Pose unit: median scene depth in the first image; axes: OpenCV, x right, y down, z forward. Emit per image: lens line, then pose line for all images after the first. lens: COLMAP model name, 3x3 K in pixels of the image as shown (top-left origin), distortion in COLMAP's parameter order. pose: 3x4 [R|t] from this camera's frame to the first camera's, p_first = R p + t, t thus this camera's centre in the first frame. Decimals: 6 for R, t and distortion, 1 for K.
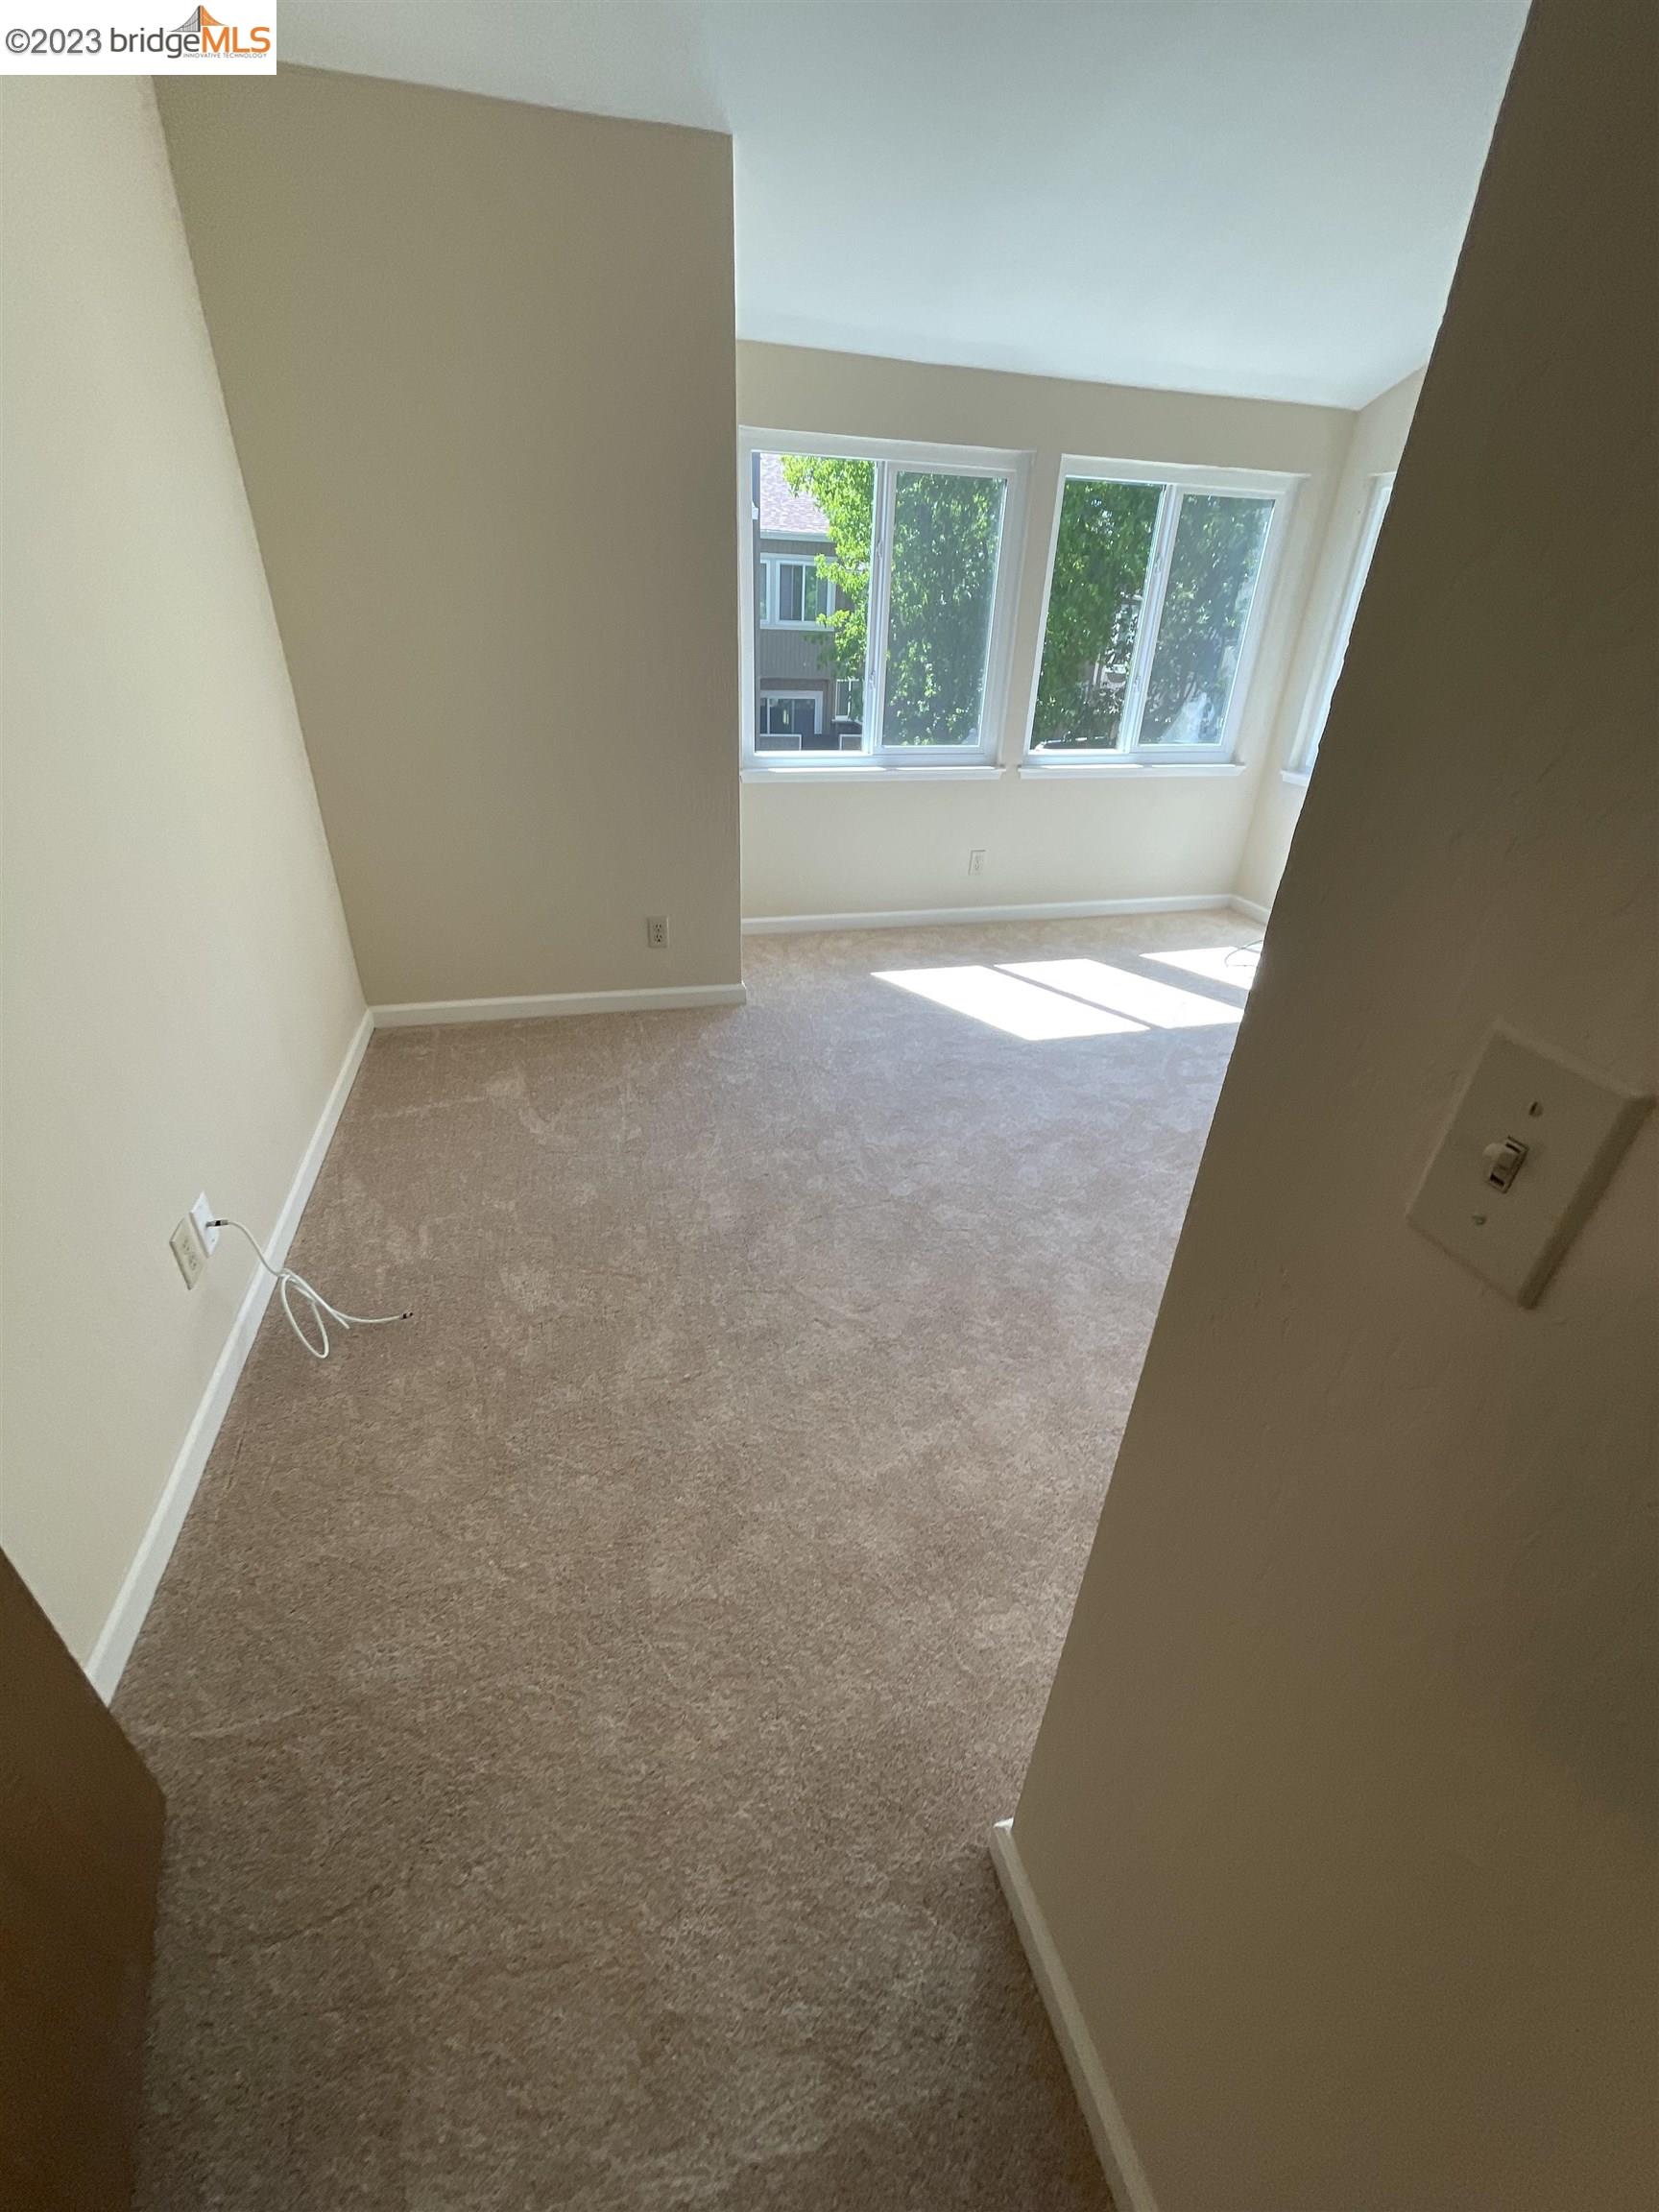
lens RADIAL K [[891.5, 0, 833.1], [0, 891.5, 1100.5], [0, 0, 1]] dist [-0.001991, 0.001016]
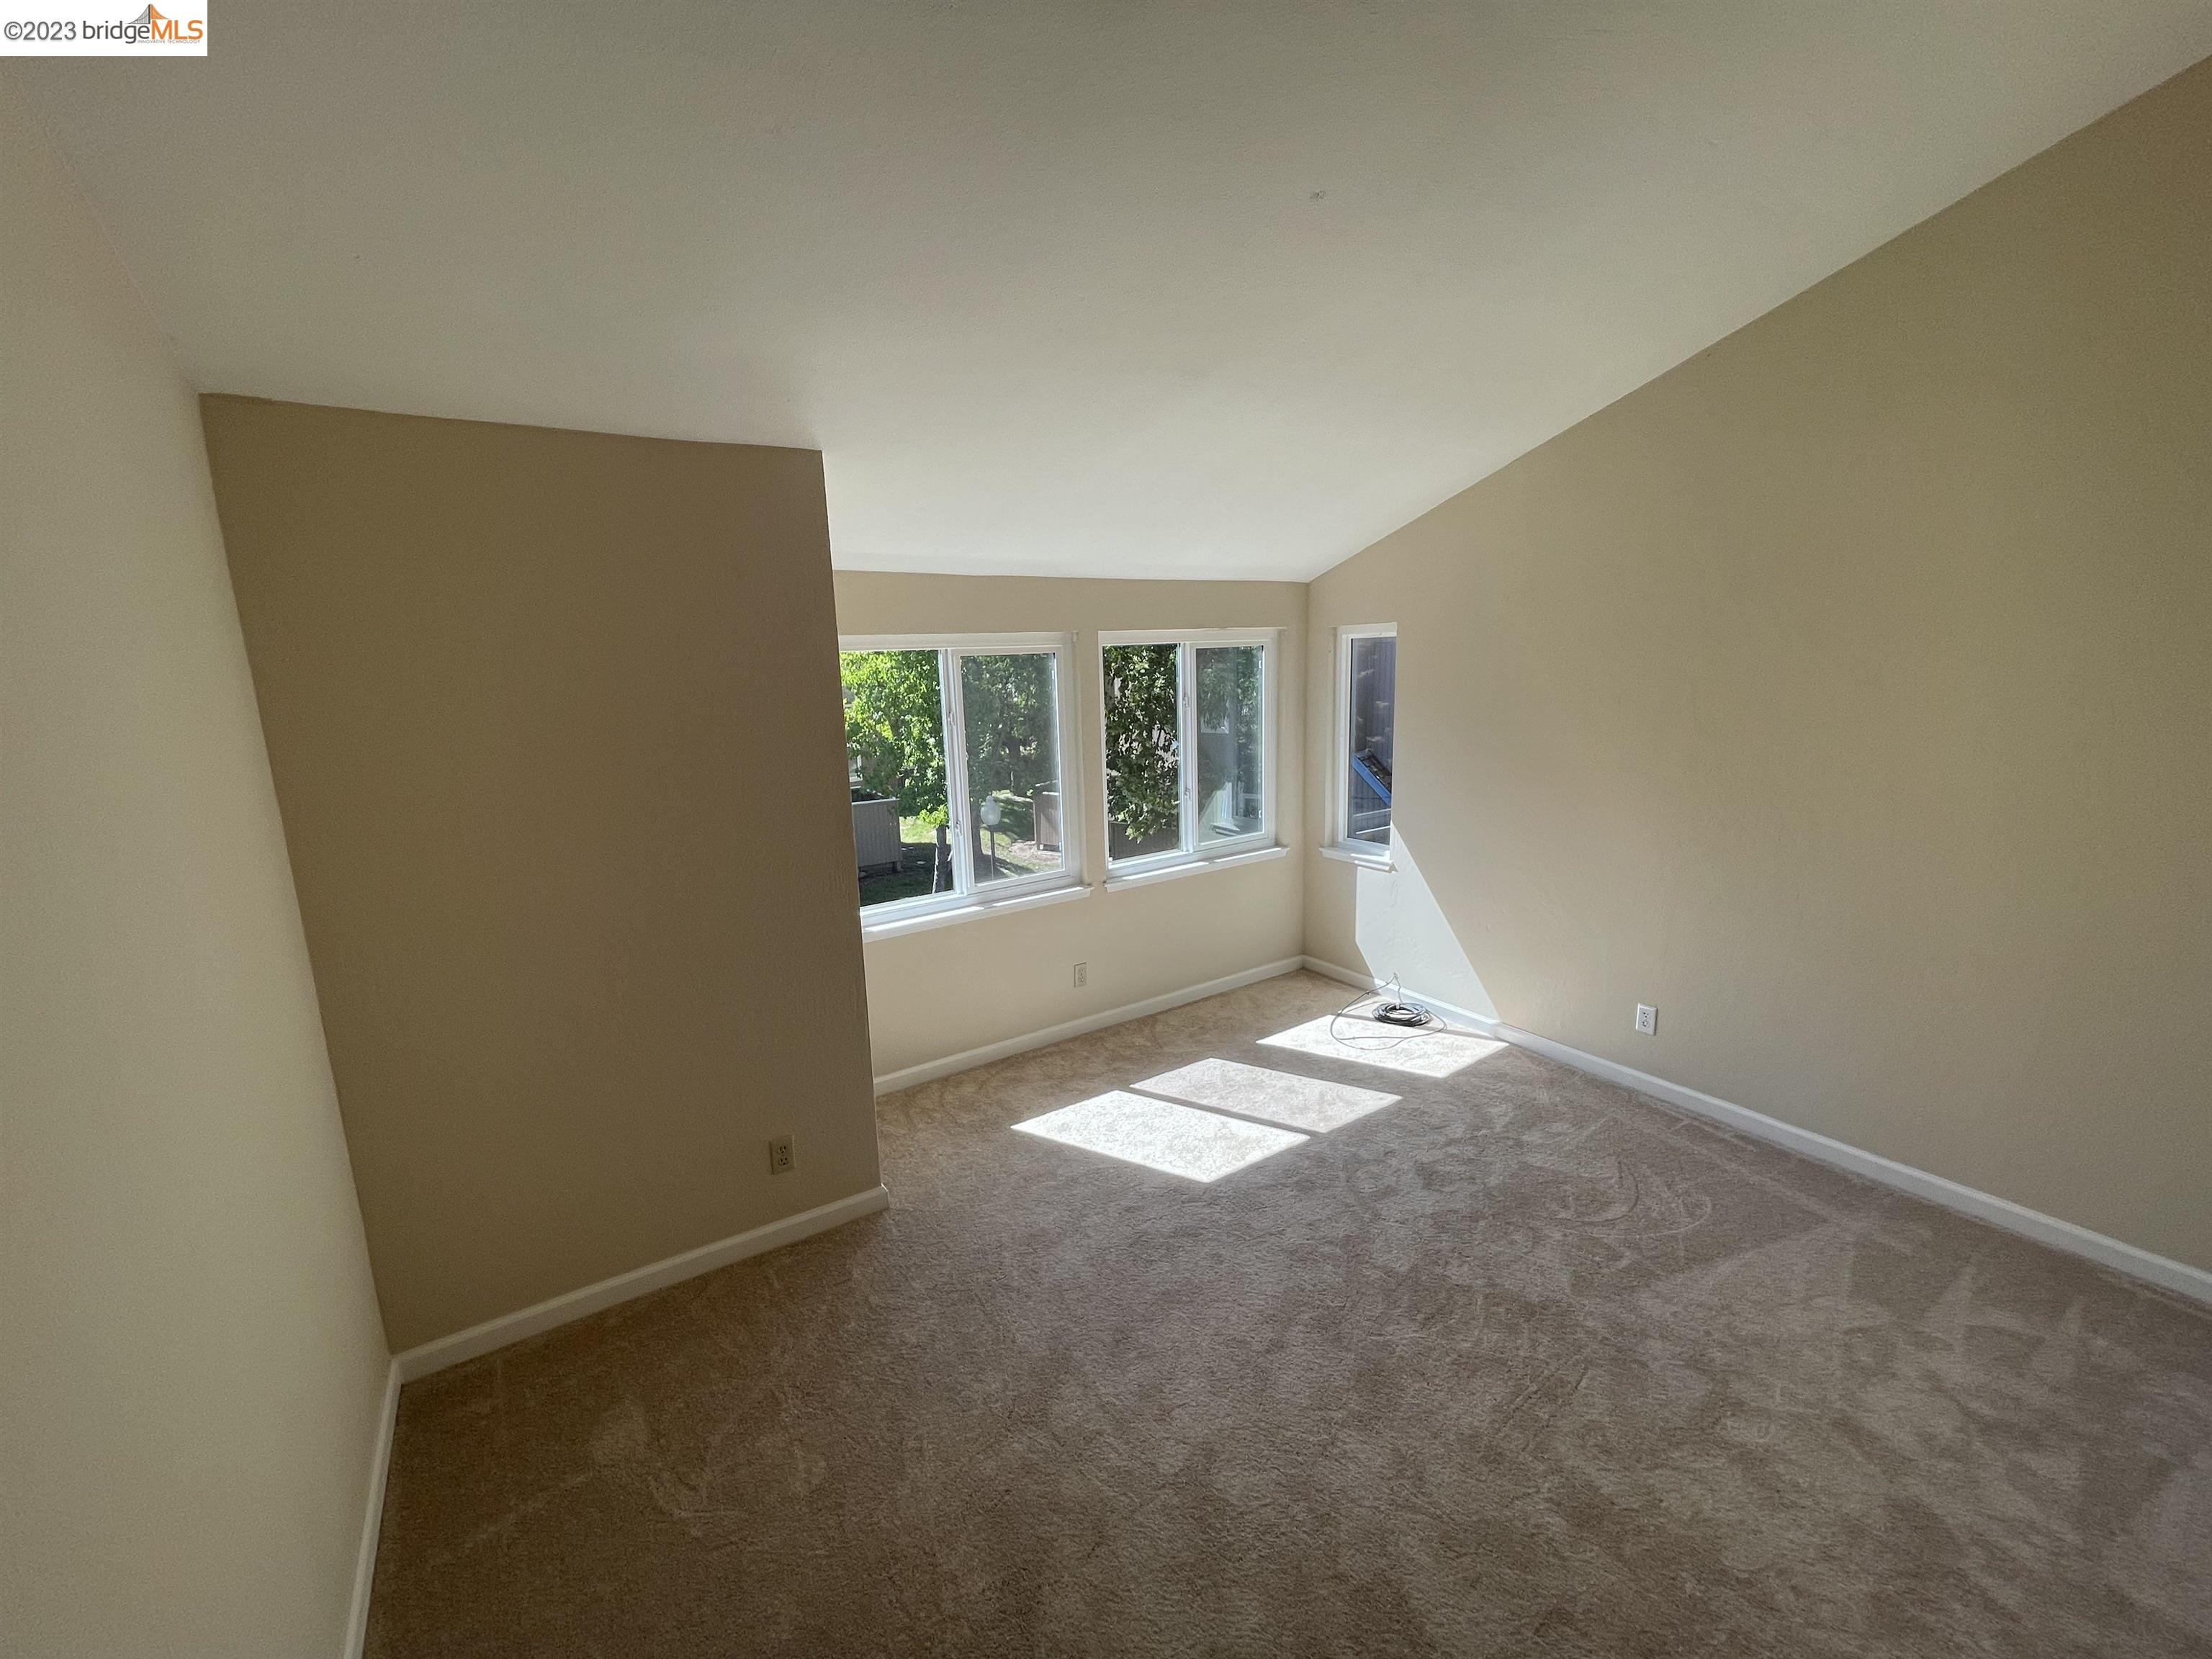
lens RADIAL K [[891.5, 0, 1105.2], [0, 891.5, 847.7], [0, 0, 1]] dist [-0.001991, 0.001016]
pose [[0.949573, -0.127956, 0.286249, -0.097462], [0.209283, 0.938462, -0.274754, -0.147803], [-0.233478, 0.320806, 0.917917, 0.035942]]
